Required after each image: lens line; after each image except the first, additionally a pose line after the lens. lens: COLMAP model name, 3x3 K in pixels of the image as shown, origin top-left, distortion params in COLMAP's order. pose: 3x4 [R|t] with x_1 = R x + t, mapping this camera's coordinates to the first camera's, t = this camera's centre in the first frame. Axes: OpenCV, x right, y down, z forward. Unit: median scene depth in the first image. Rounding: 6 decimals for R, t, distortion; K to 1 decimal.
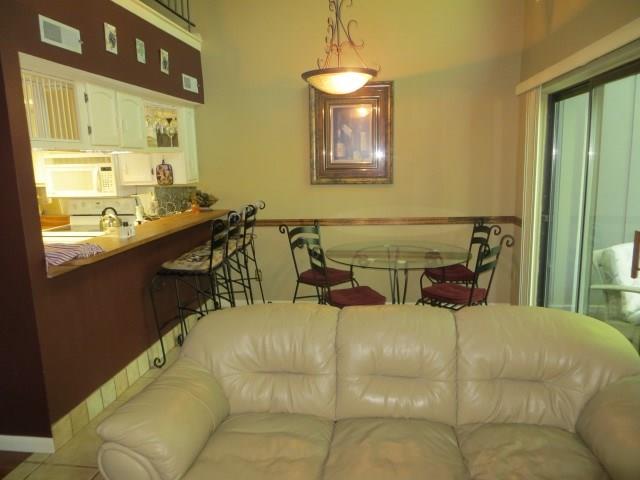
lens RADIAL K [[479.6, 0, 320.0], [0, 479.6, 240.0], [0, 0, 1]] dist [-0.013127, -0.003223]
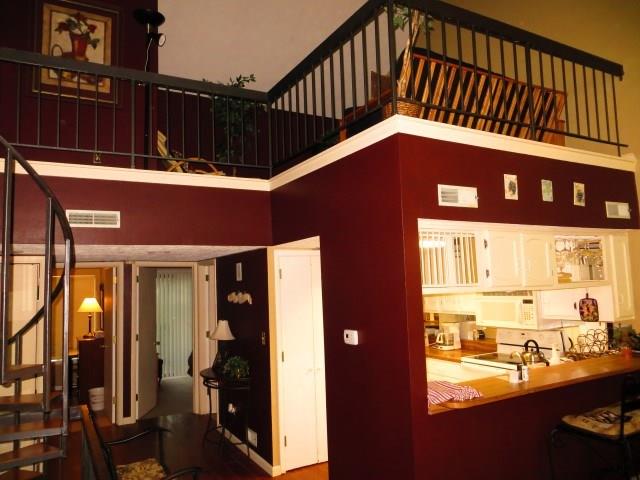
lens RADIAL K [[479.6, 0, 320.0], [0, 479.6, 240.0], [0, 0, 1]] dist [-0.013127, -0.003223]
pose [[0.602257, -0.071058, -0.795133, 0.124093], [-0.116120, 0.977639, -0.175321, -0.062408], [0.789811, 0.197919, 0.580539, 0.062685]]
